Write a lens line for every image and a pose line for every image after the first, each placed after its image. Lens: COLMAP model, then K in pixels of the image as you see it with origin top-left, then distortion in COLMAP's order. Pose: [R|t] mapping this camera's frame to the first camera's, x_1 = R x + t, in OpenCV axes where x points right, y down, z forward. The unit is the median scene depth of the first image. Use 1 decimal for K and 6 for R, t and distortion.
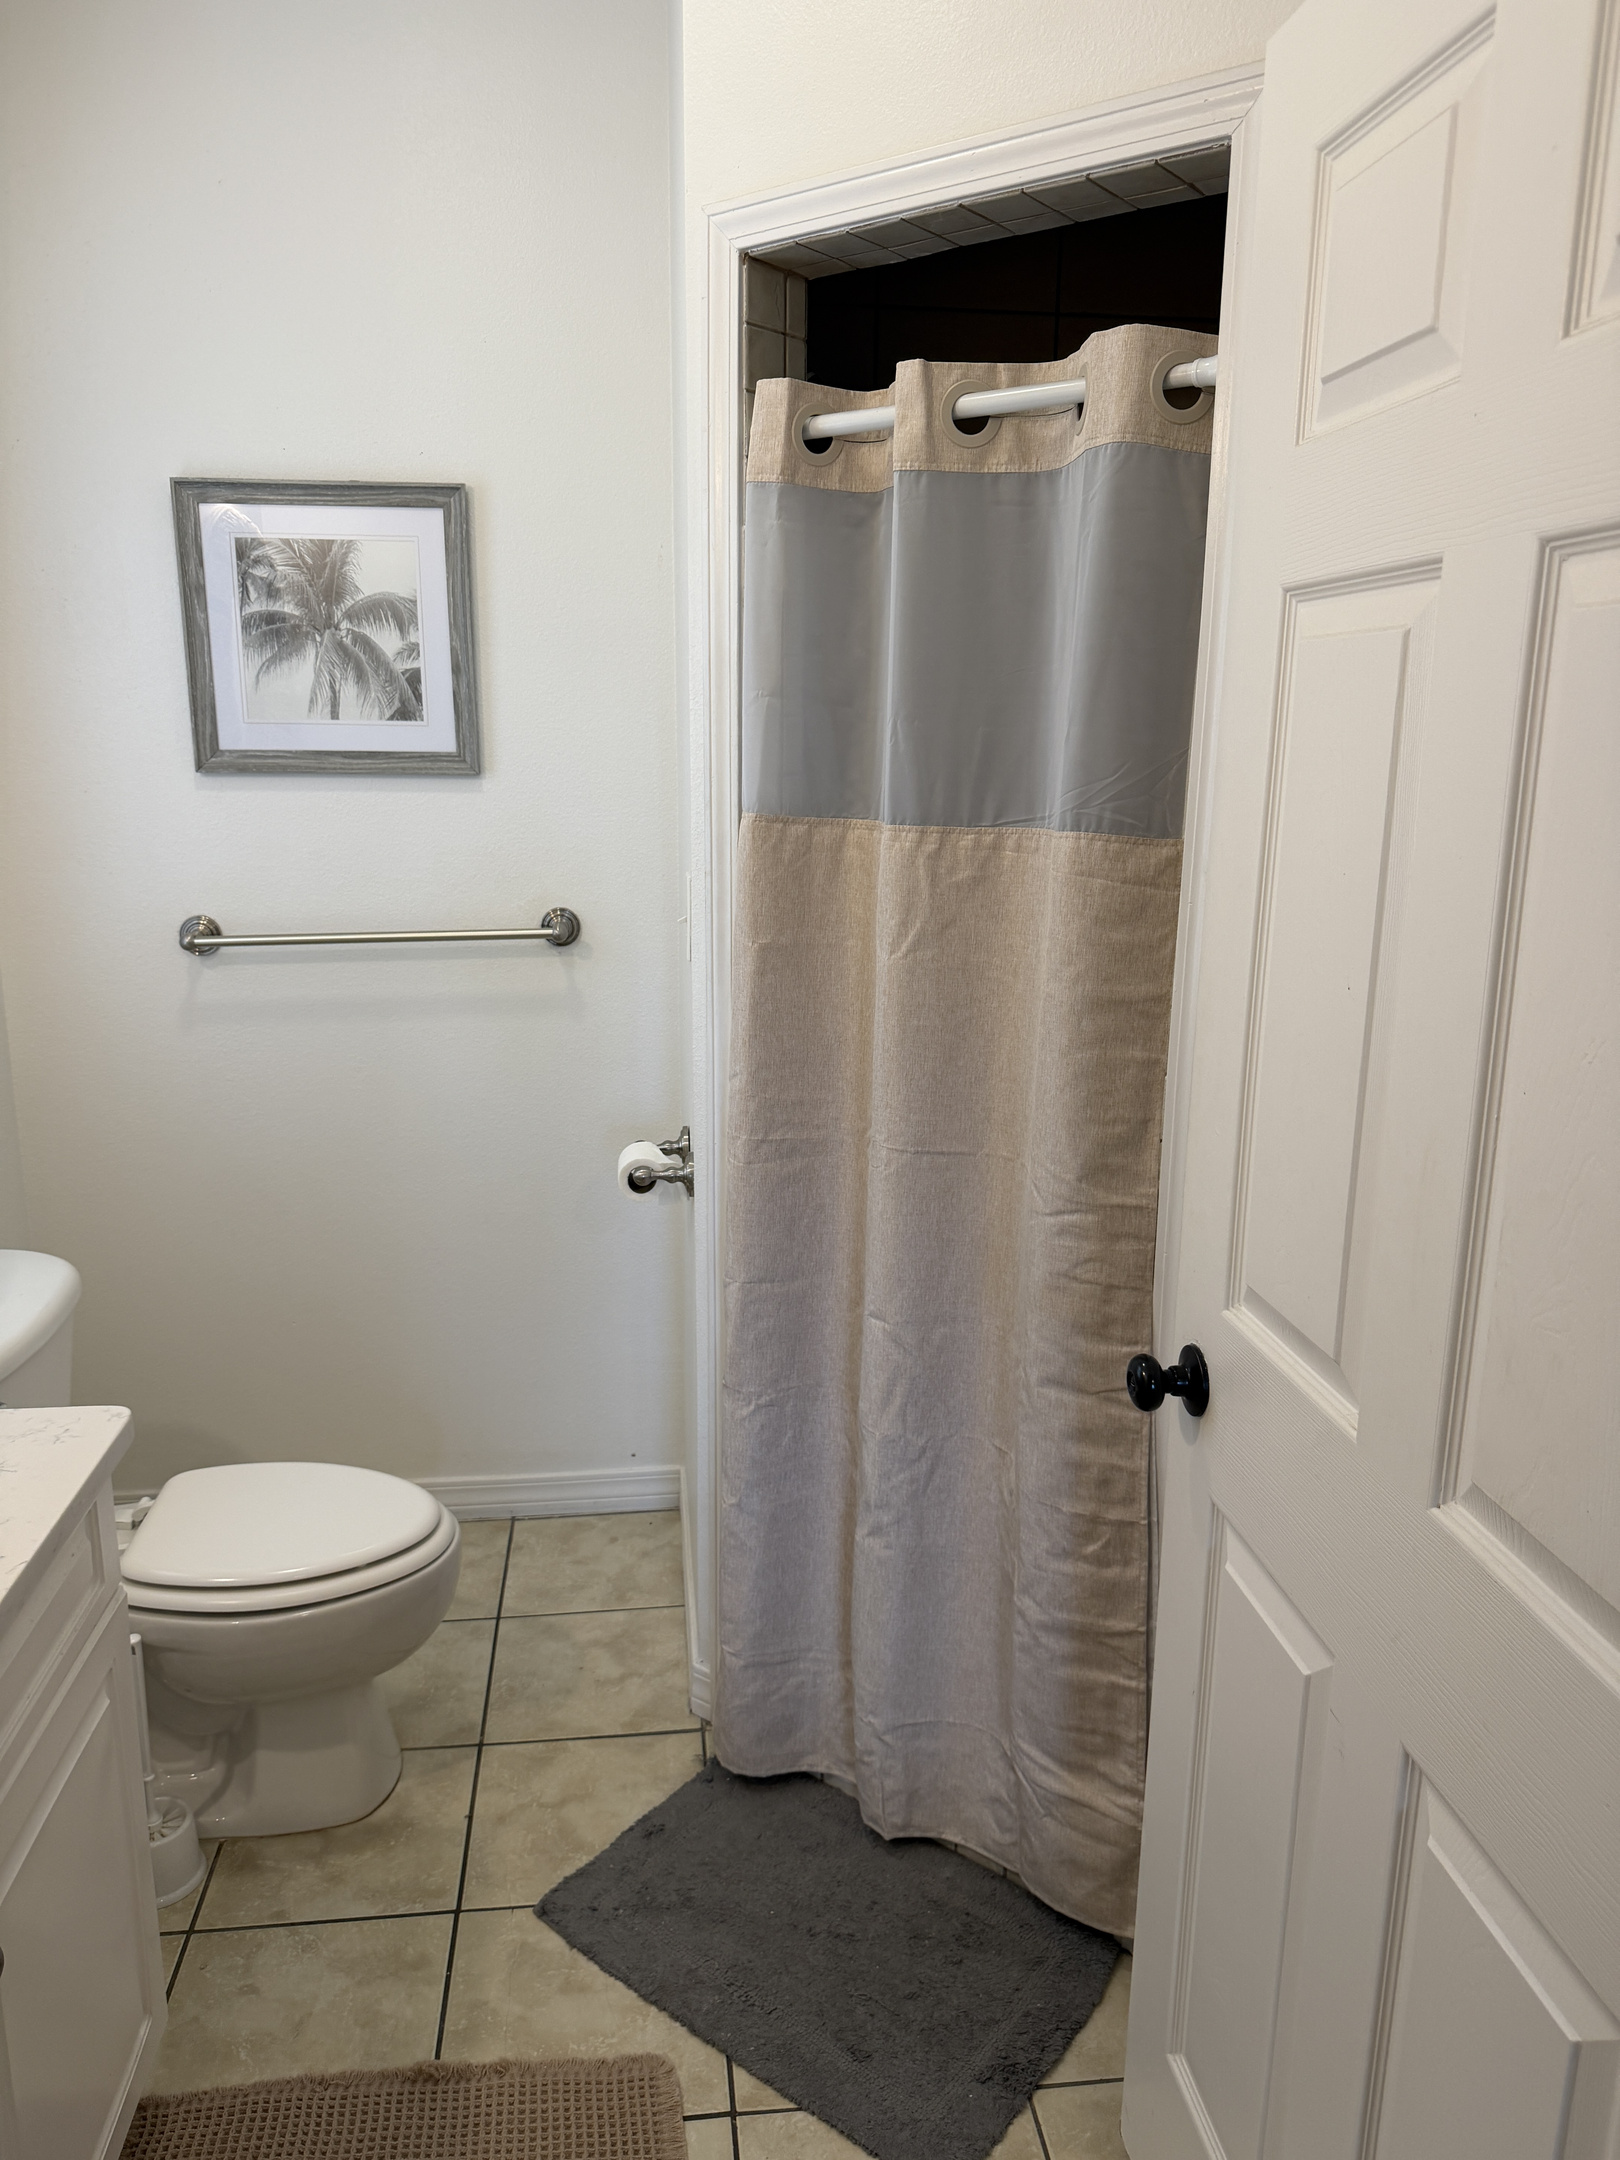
lens RADIAL K [[1536.6, 0, 826.6], [0, 1536.6, 1092.9], [0, 0, 1]] dist [-0.007633, -0.009648]
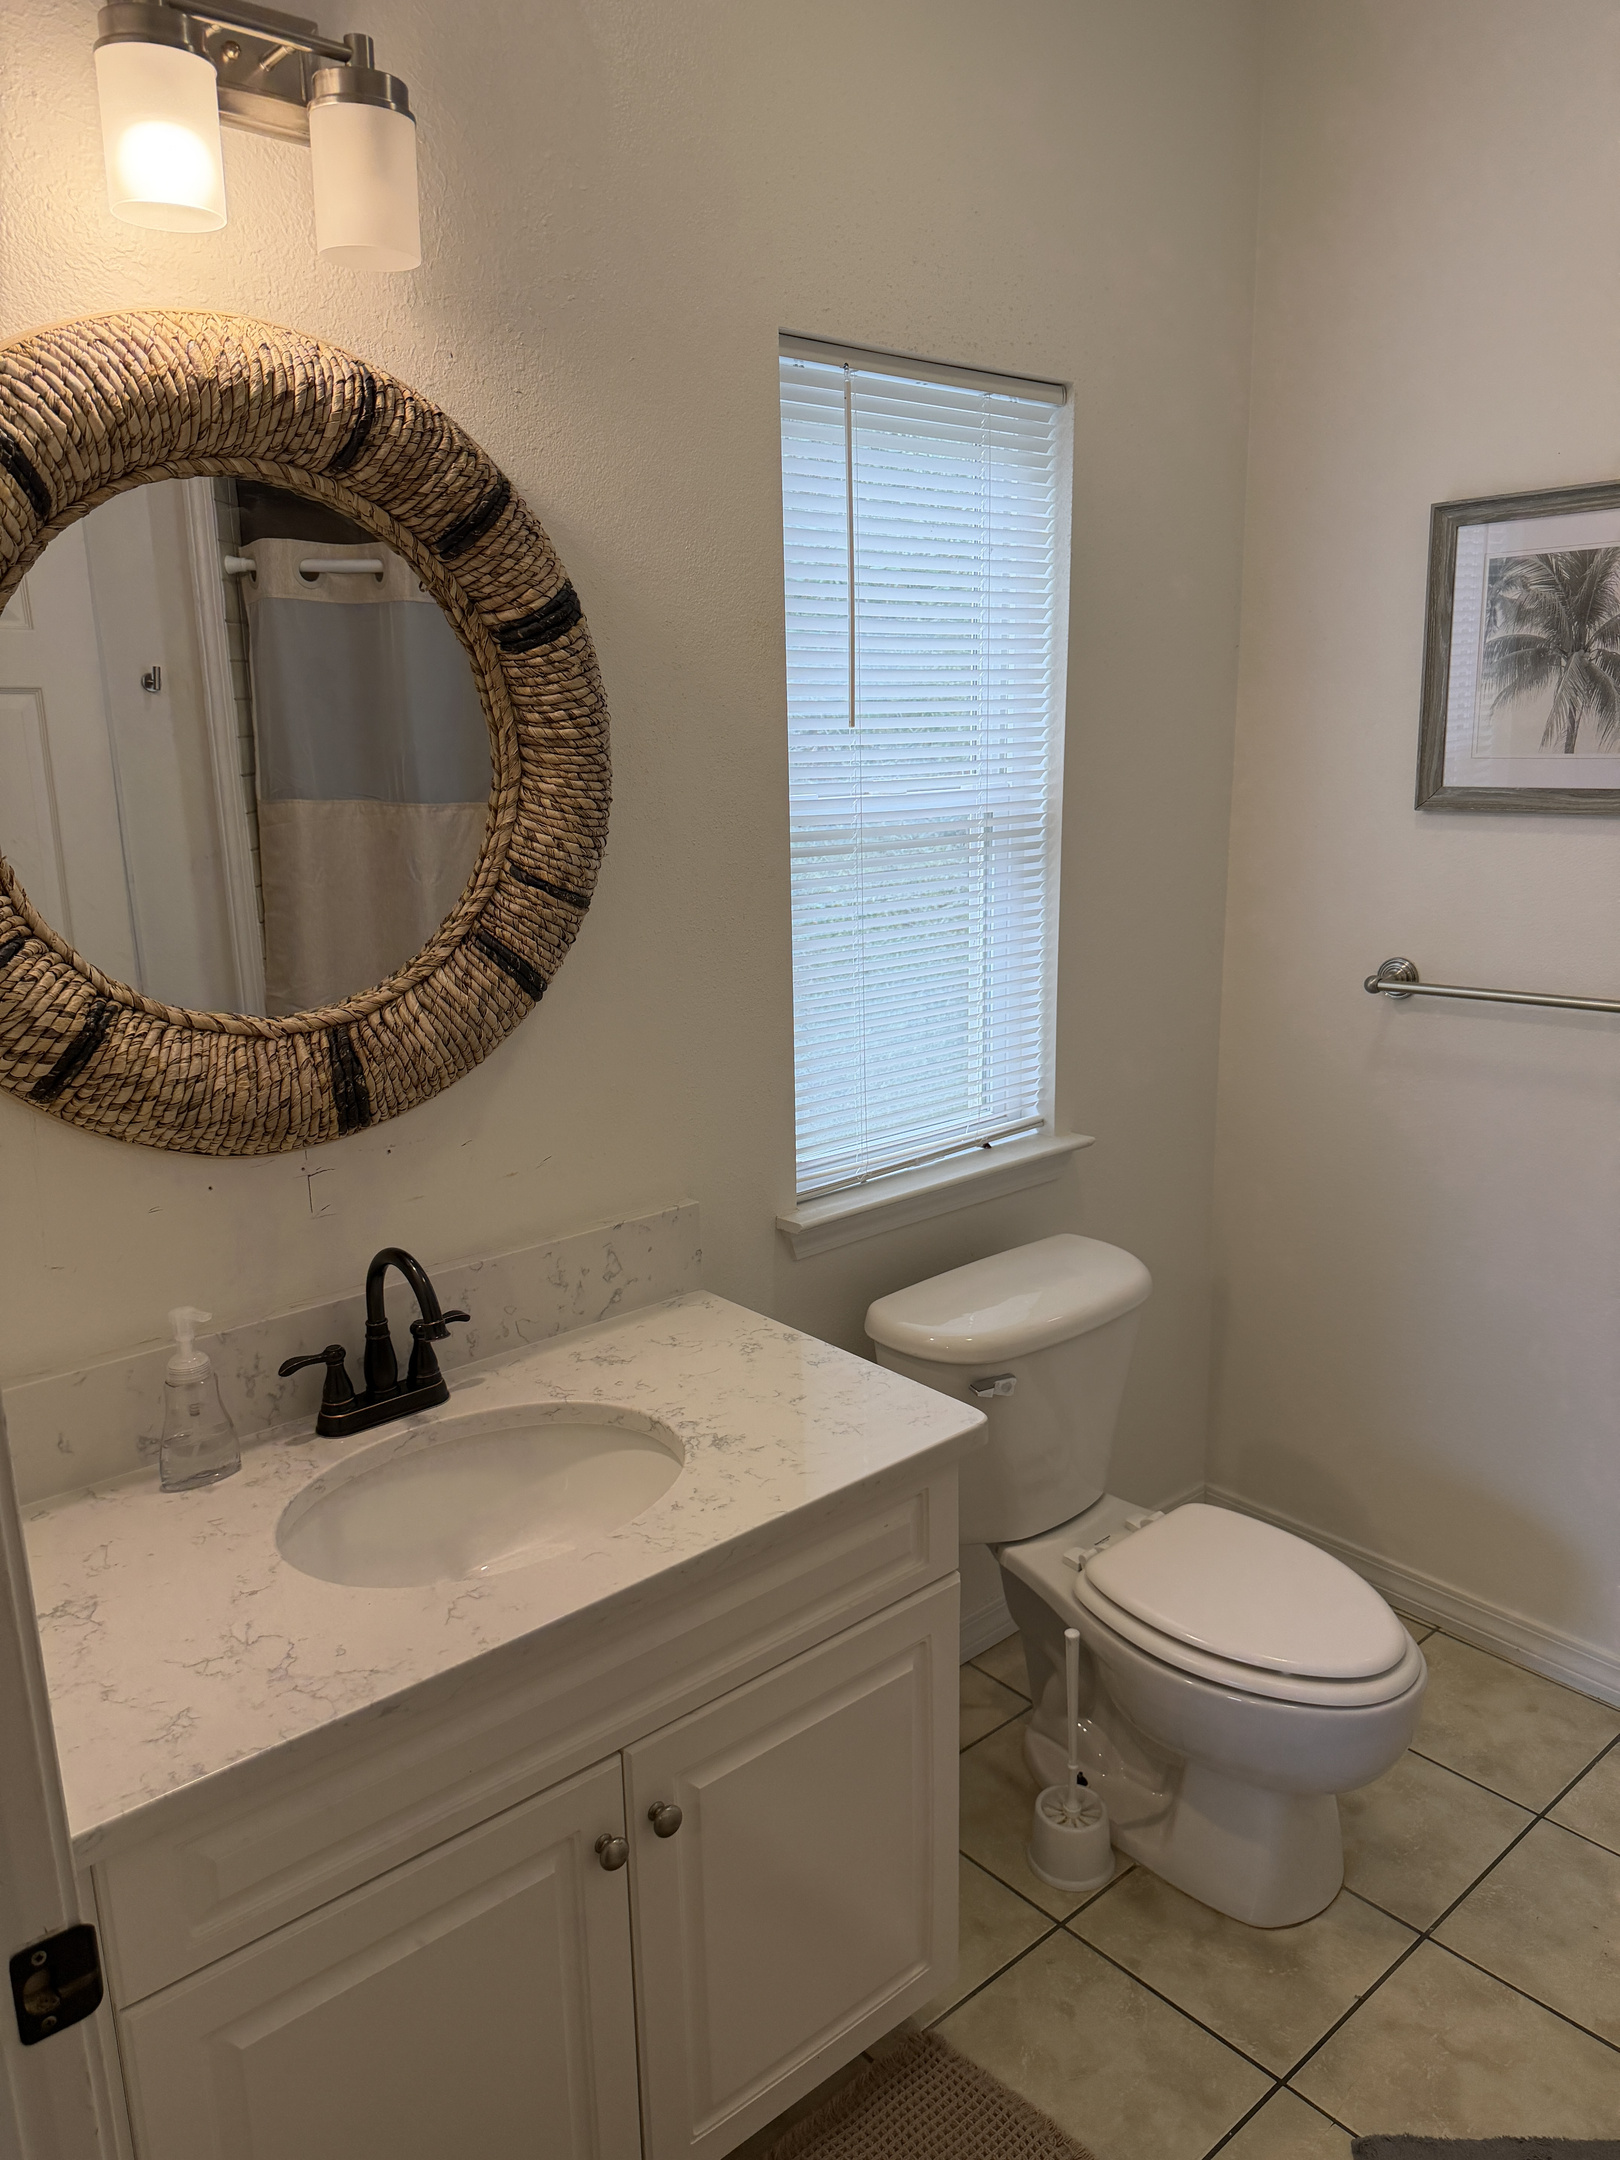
lens RADIAL K [[1536.6, 0, 792.6], [0, 1536.6, 1092.5], [0, 0, 1]] dist [-0.007633, -0.009648]
pose [[0.550823, 0.167340, -0.817674, 0.190422], [-0.169858, 0.981667, 0.086477, -0.054215], [0.817155, 0.091255, 0.569149, 0.157526]]
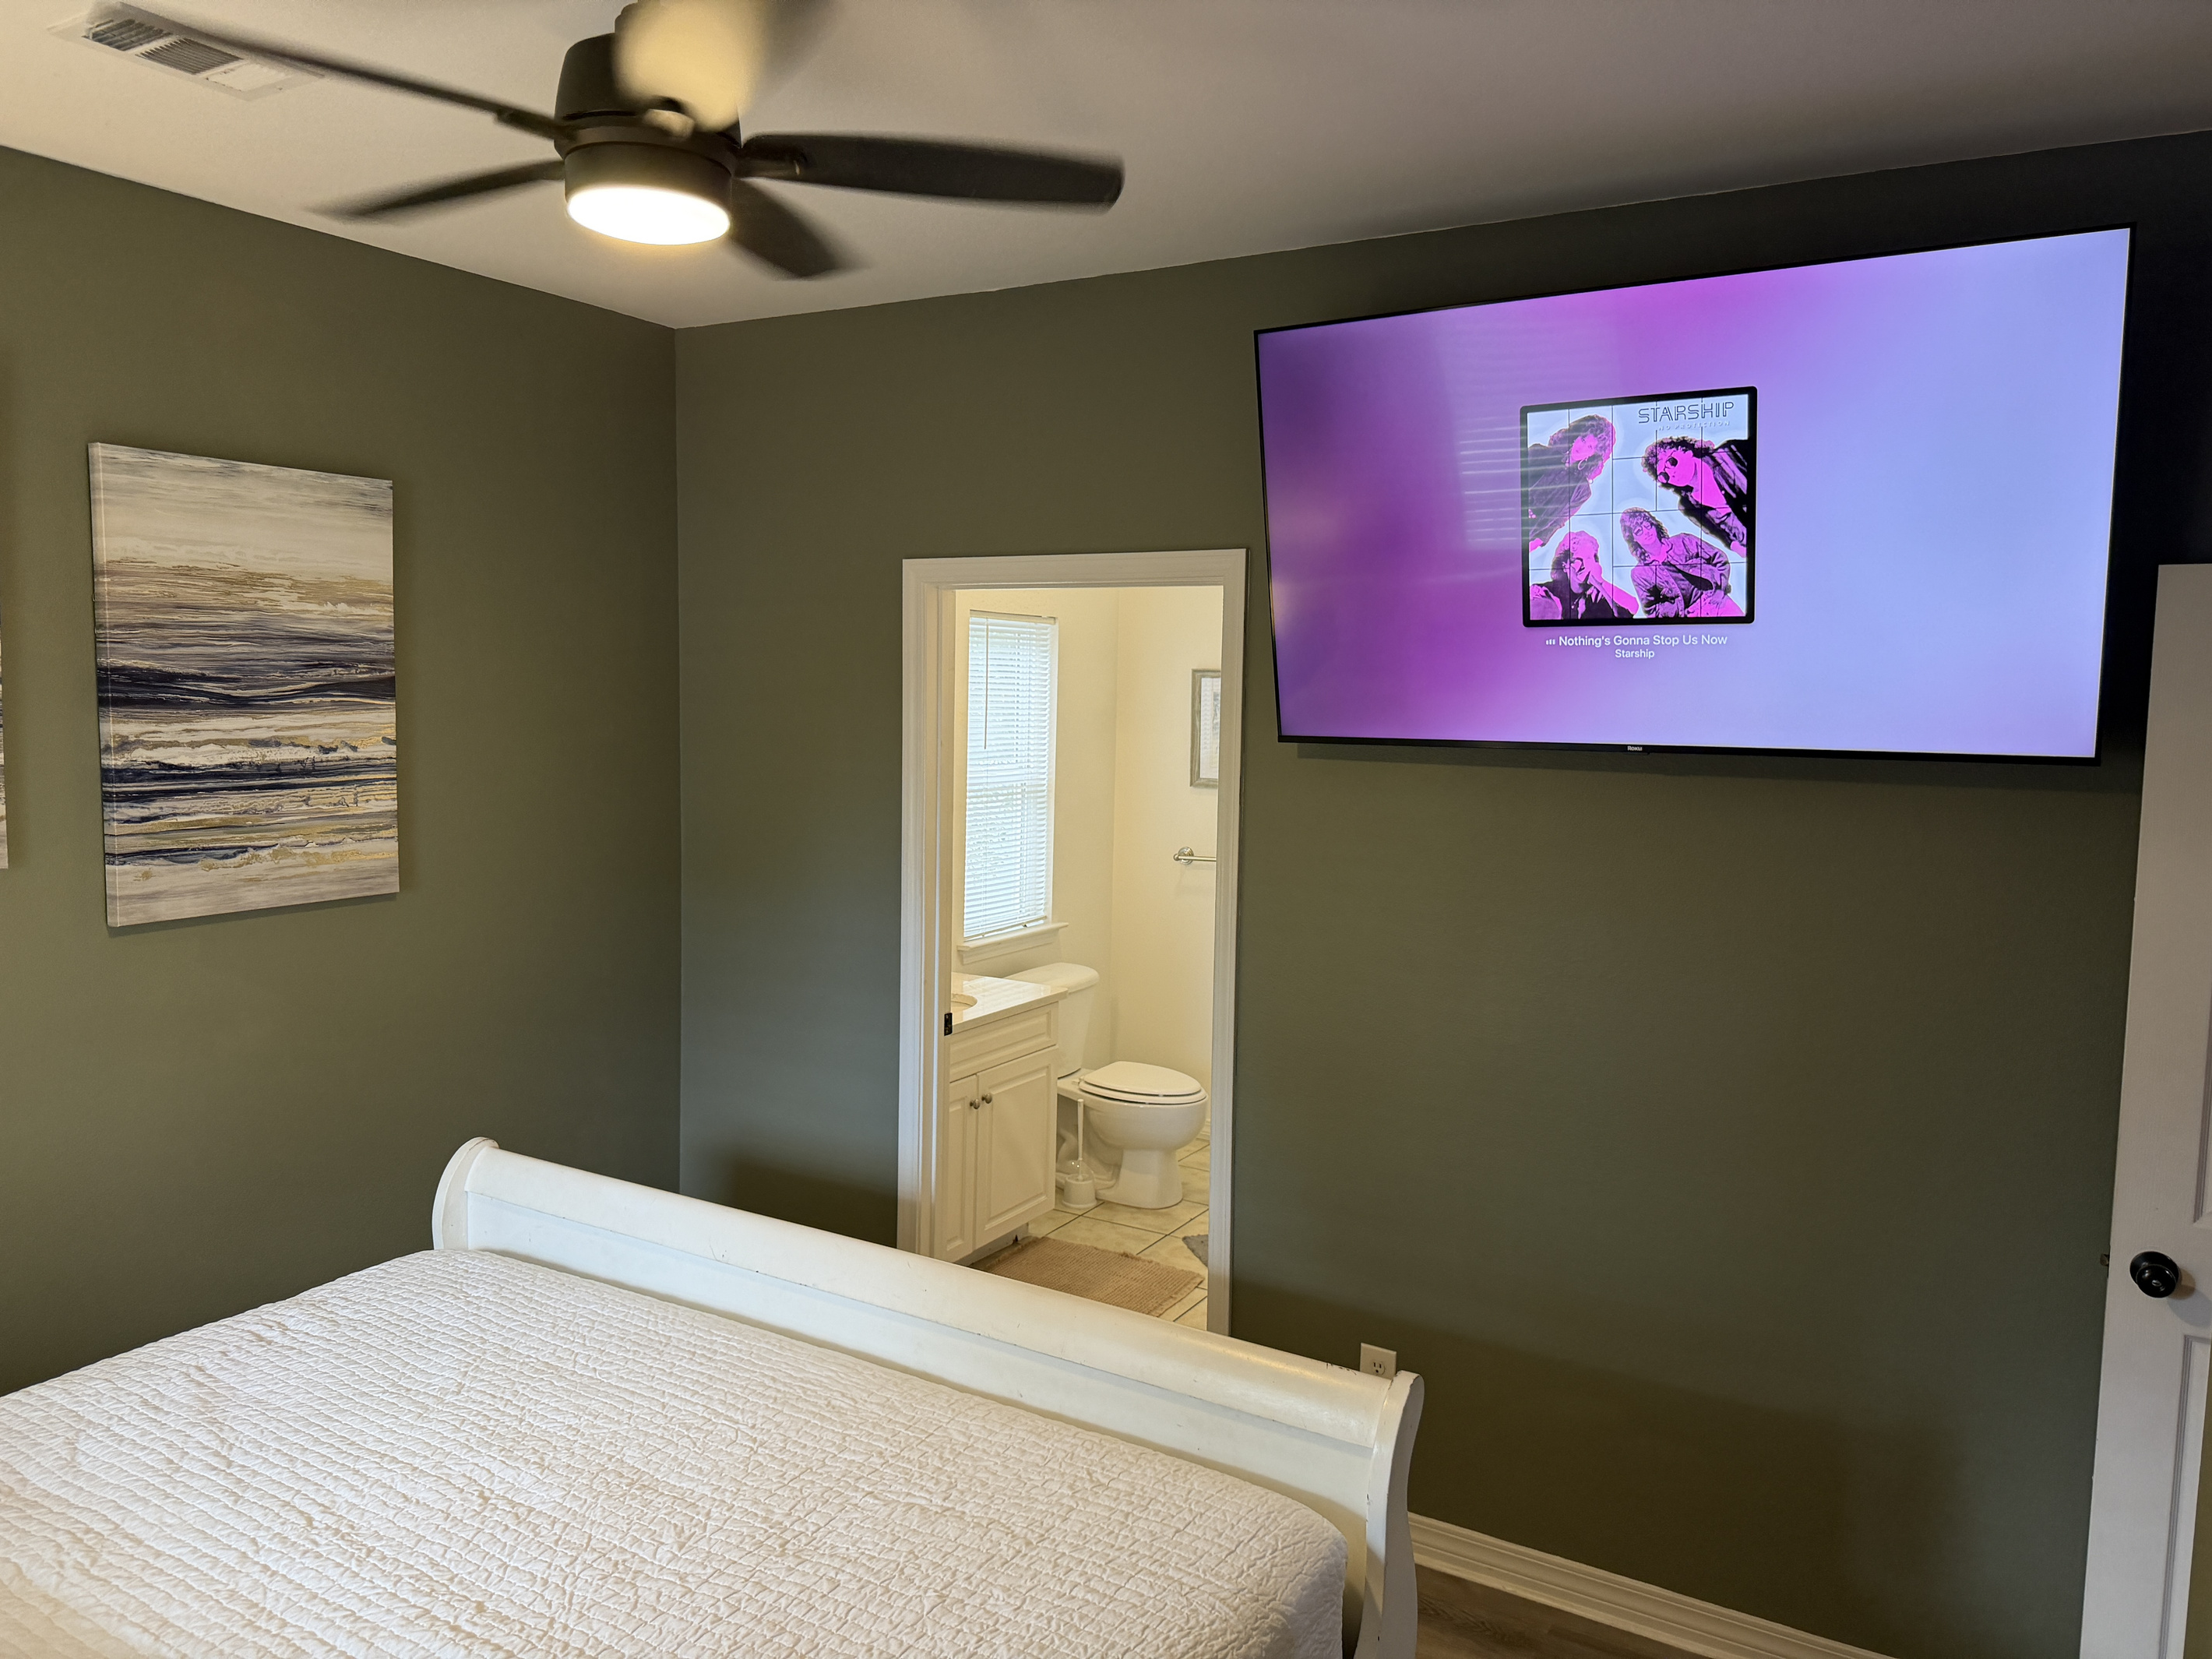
lens RADIAL K [[1573.6, 0, 1112.4], [0, 1573.6, 811.8], [0, 0, 1]] dist [-0.007633, -0.009648]
pose [[0.794887, 0.052660, -0.604468, 0.976135], [-0.154622, 0.980917, -0.117875, 0.135442], [0.586725, 0.187161, 0.787860, -0.987388]]
